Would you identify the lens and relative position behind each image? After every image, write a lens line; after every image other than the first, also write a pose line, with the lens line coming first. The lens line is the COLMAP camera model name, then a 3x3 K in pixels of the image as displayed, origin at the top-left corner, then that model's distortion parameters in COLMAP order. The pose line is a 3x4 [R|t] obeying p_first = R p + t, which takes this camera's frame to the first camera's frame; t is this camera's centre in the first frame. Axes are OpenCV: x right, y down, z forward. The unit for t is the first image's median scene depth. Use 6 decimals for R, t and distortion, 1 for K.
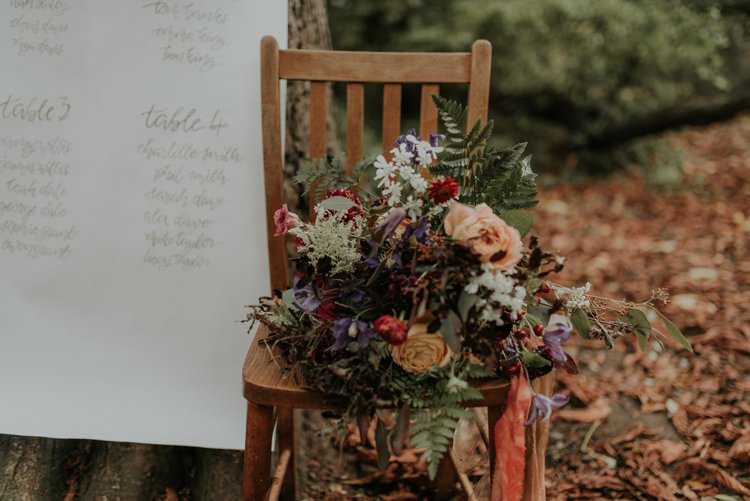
lens RADIAL K [[713.1, 0, 375.0], [0, 713.1, 250.5], [0, 0, 1]] dist [0.017333, 0.006101]
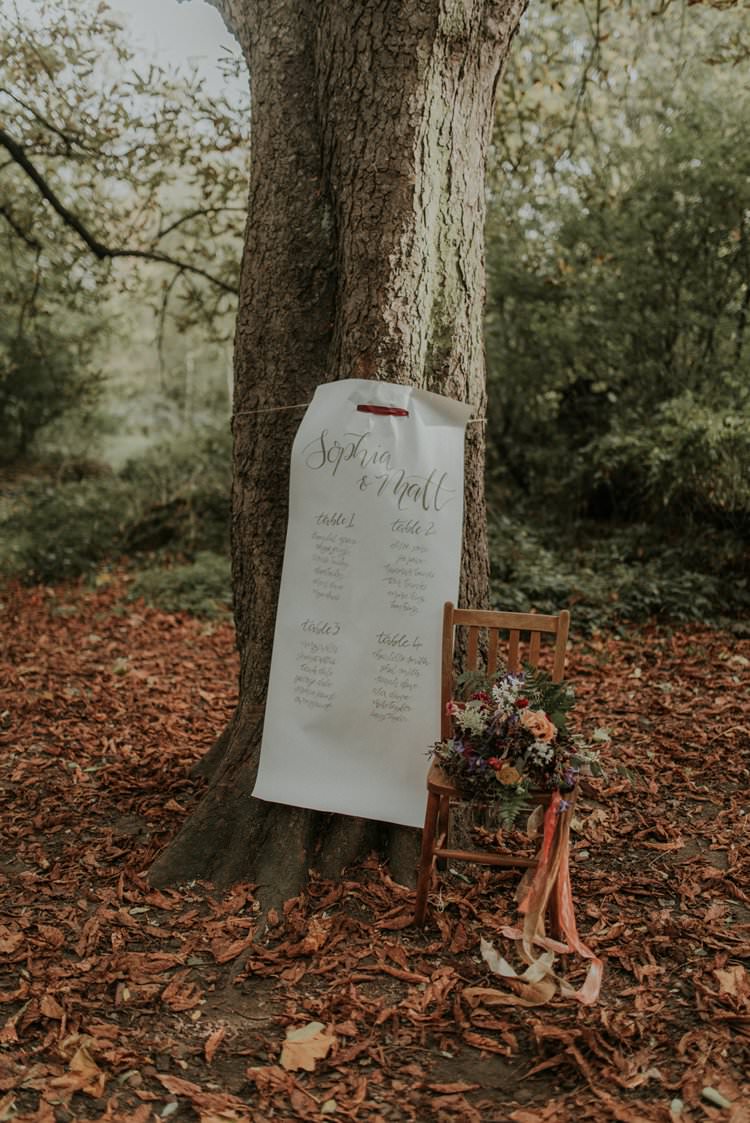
lens RADIAL K [[1067.7, 0, 375.0], [0, 1067.7, 561.5], [0, 0, 1]] dist [0.017333, 0.006101]
pose [[0.978767, 0.052822, -0.198054, 0.267493], [-0.069640, 0.994444, -0.078933, -0.216419], [0.192785, 0.091049, 0.977008, -2.266855]]
